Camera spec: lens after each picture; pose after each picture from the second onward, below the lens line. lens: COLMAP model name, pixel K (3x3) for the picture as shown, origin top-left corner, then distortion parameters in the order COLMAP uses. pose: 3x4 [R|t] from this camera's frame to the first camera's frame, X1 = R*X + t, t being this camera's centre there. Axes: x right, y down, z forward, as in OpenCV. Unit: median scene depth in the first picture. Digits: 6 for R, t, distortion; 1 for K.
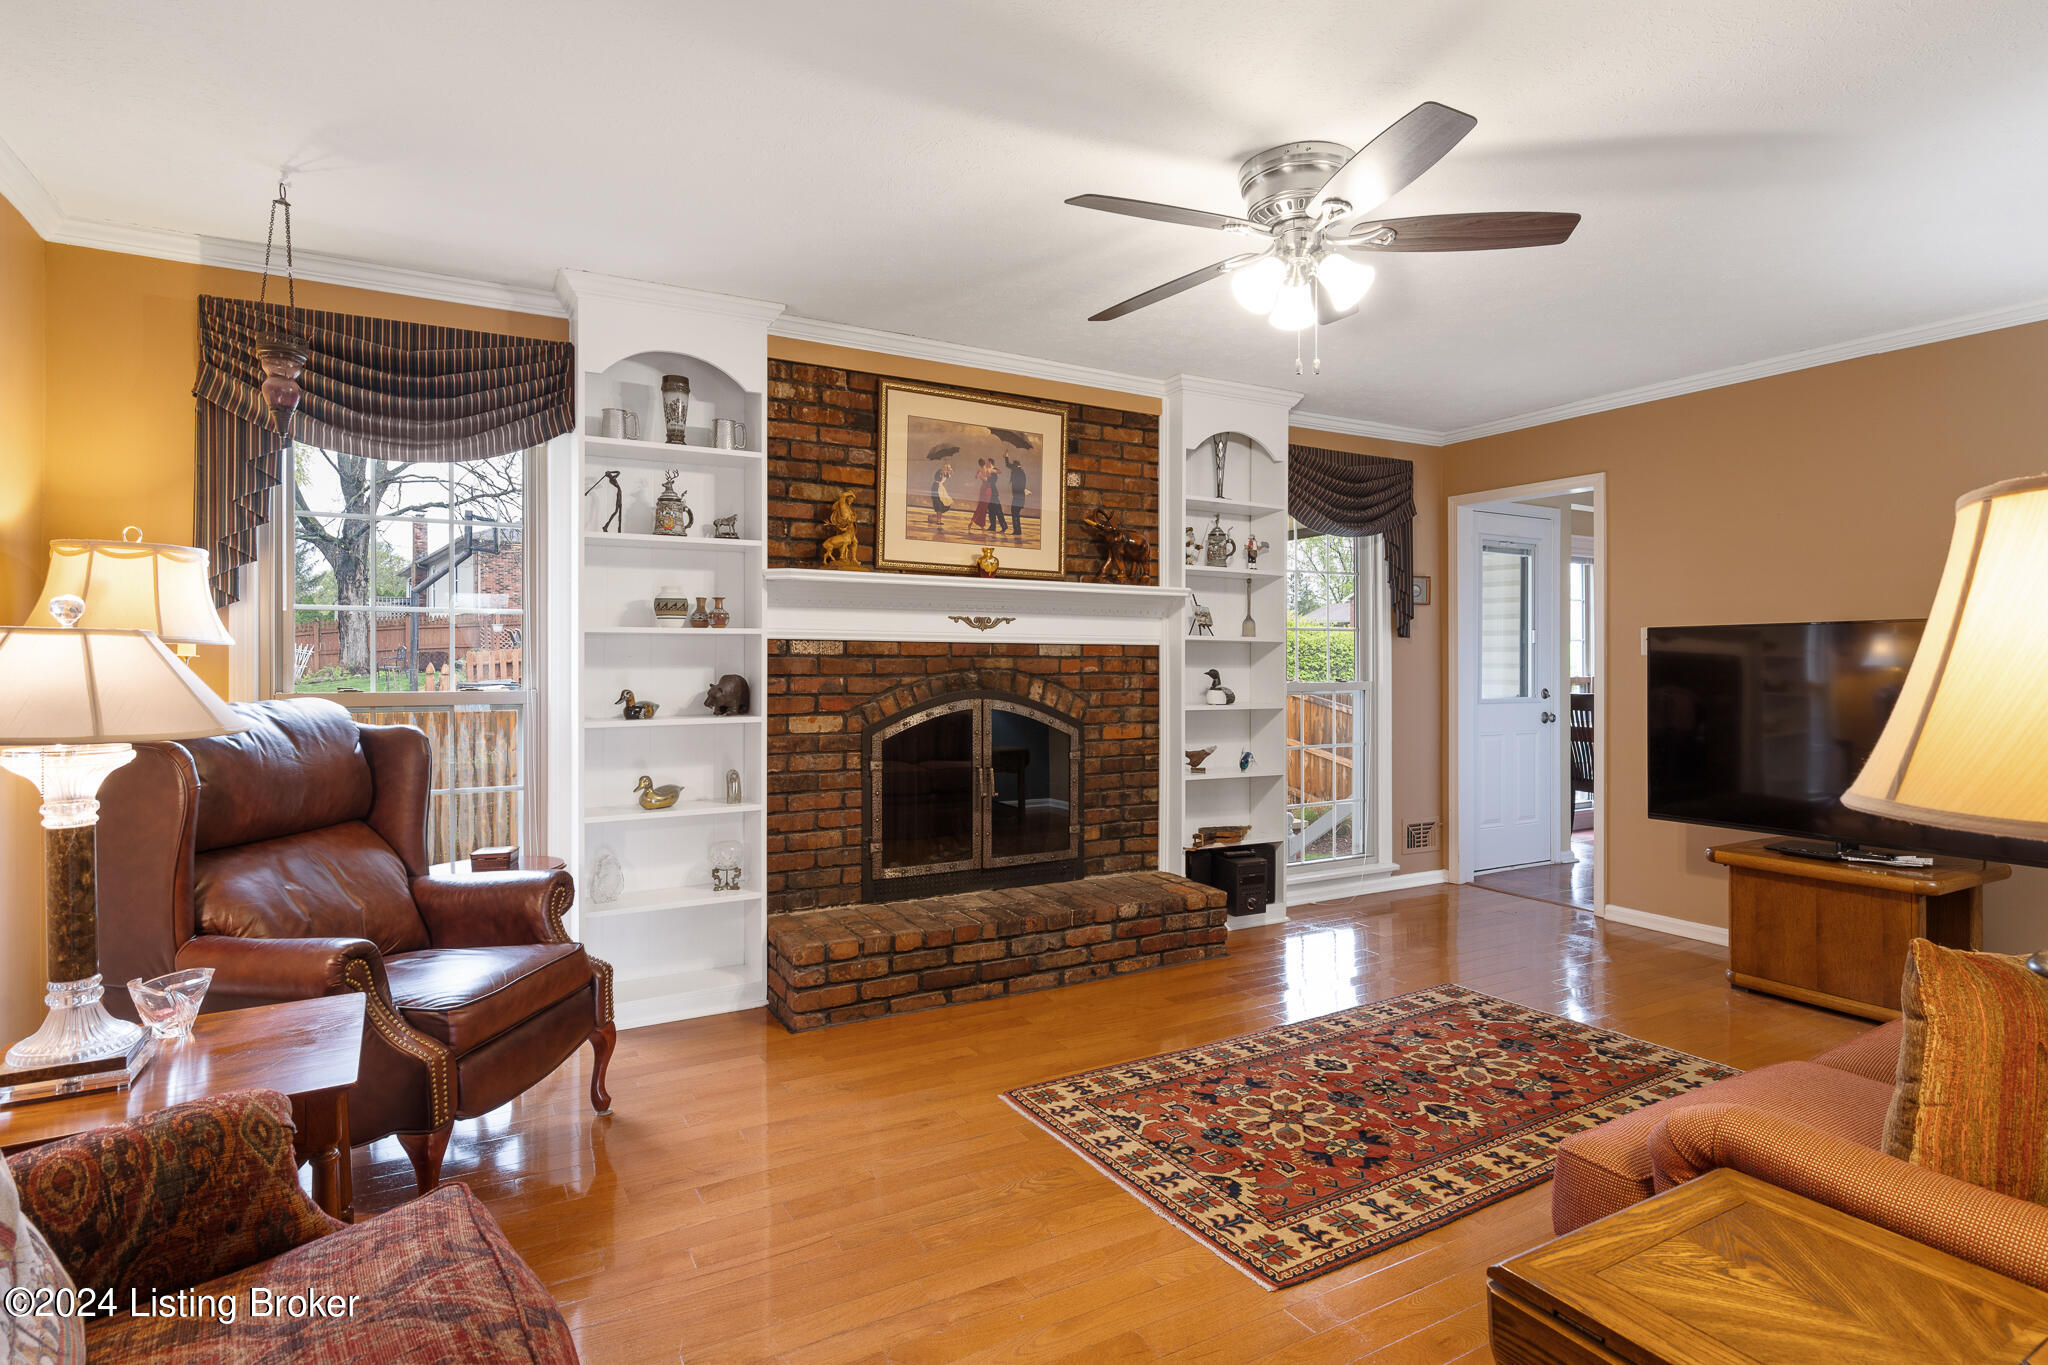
lens RADIAL K [[1053.8, 0, 1021.0], [0, 1053.8, 670.3], [0, 0, 1]] dist [0.001335, 0.000161]
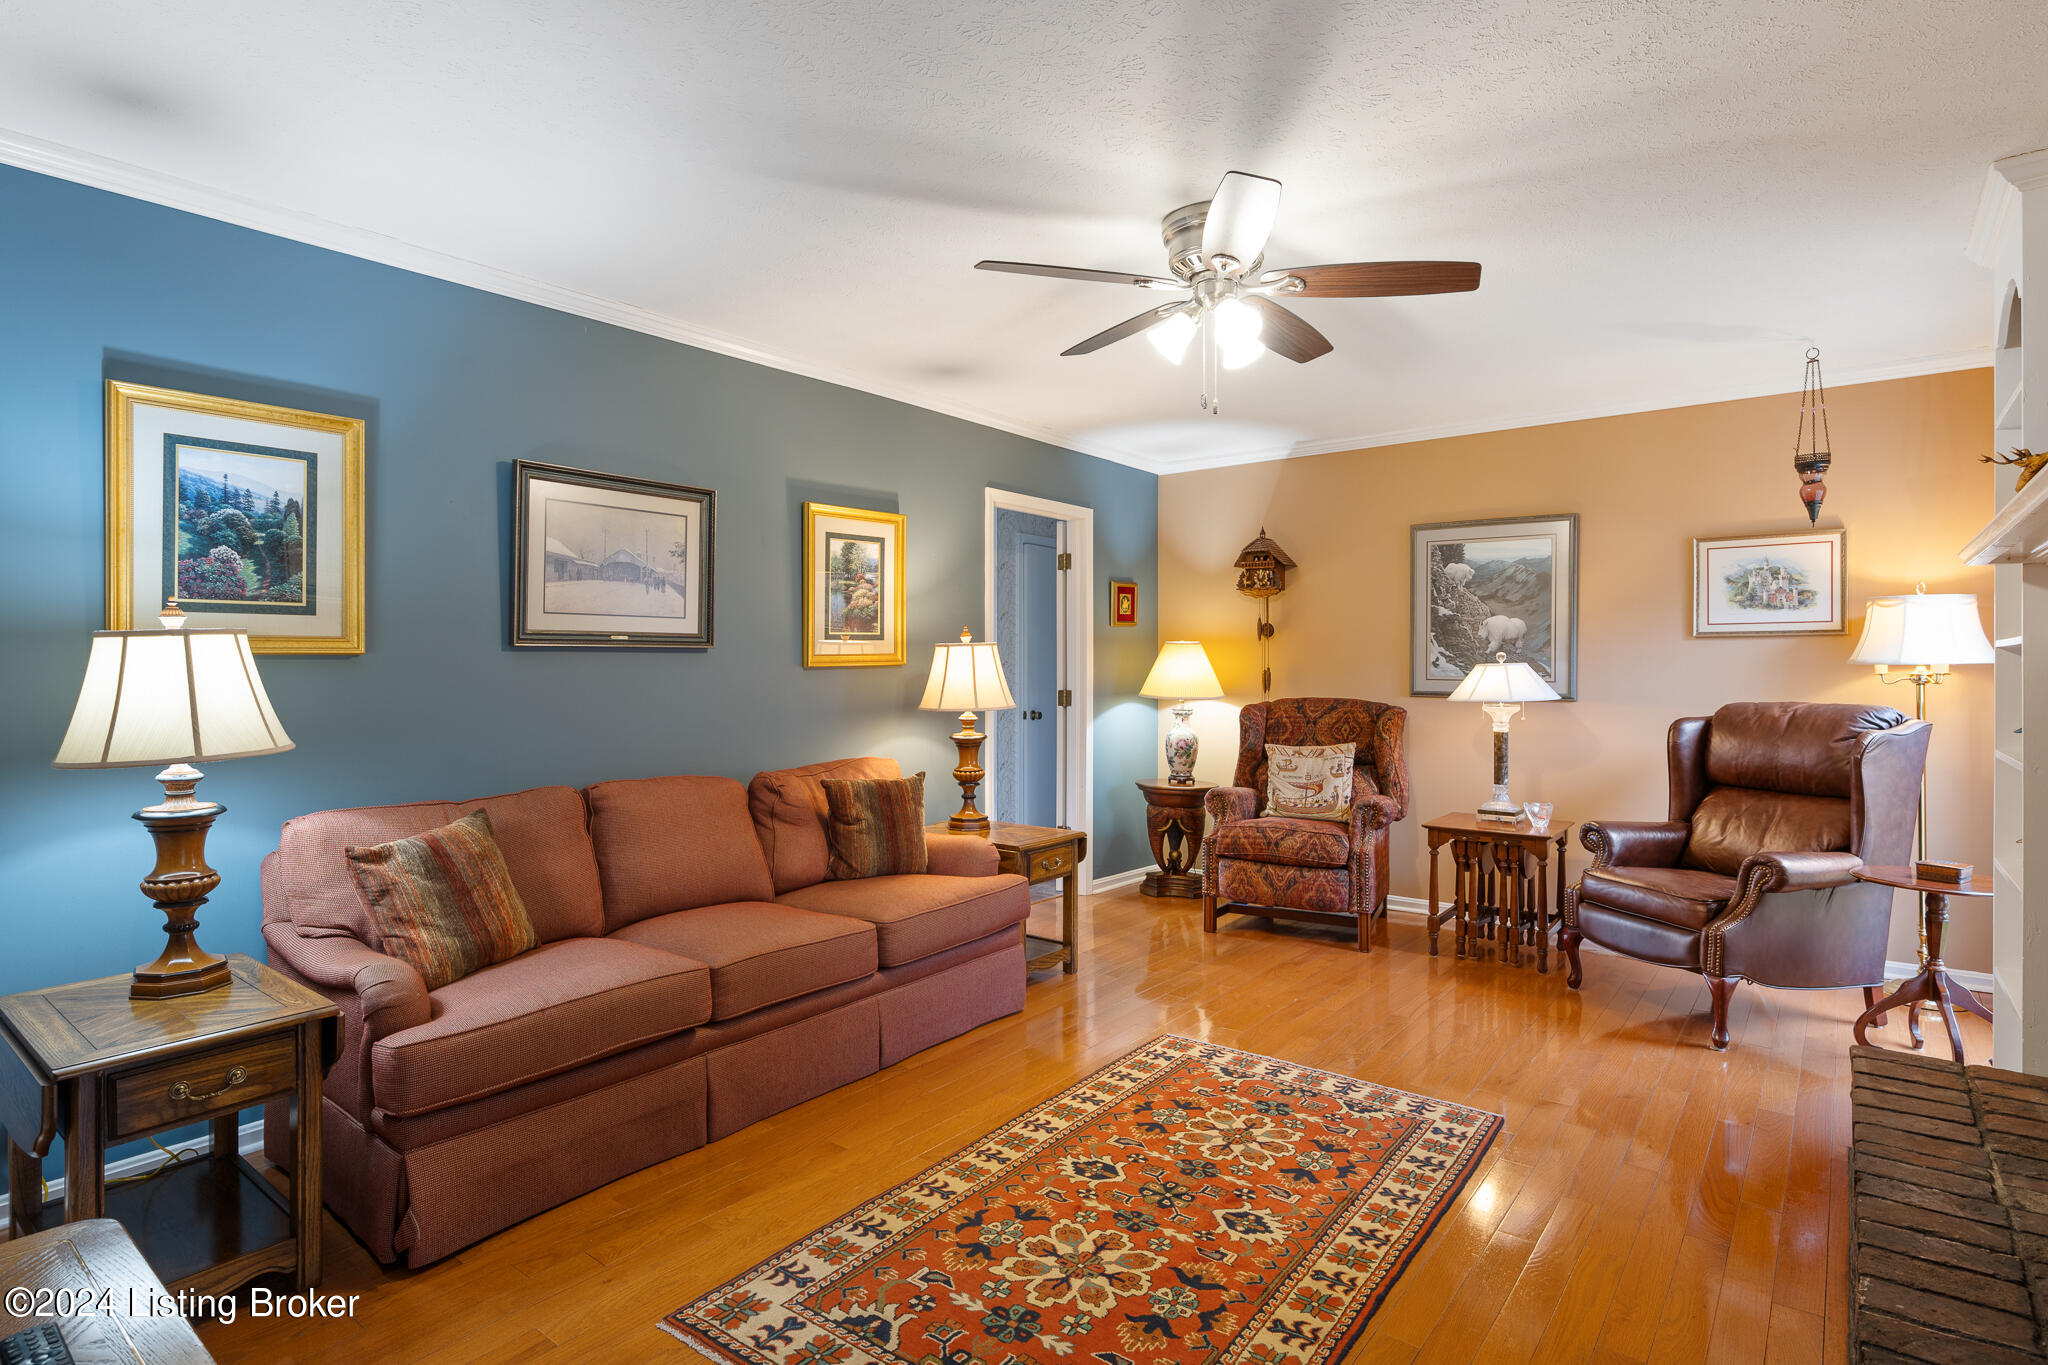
lens RADIAL K [[1053.8, 0, 1020.7], [0, 1053.8, 670.8], [0, 0, 1]] dist [0.001335, 0.000161]
pose [[-0.927394, 0.002679, -0.374077, 0.816104], [-0.002796, 0.999897, 0.014093, -0.032971], [0.374076, 0.014116, -0.927291, 1.842208]]
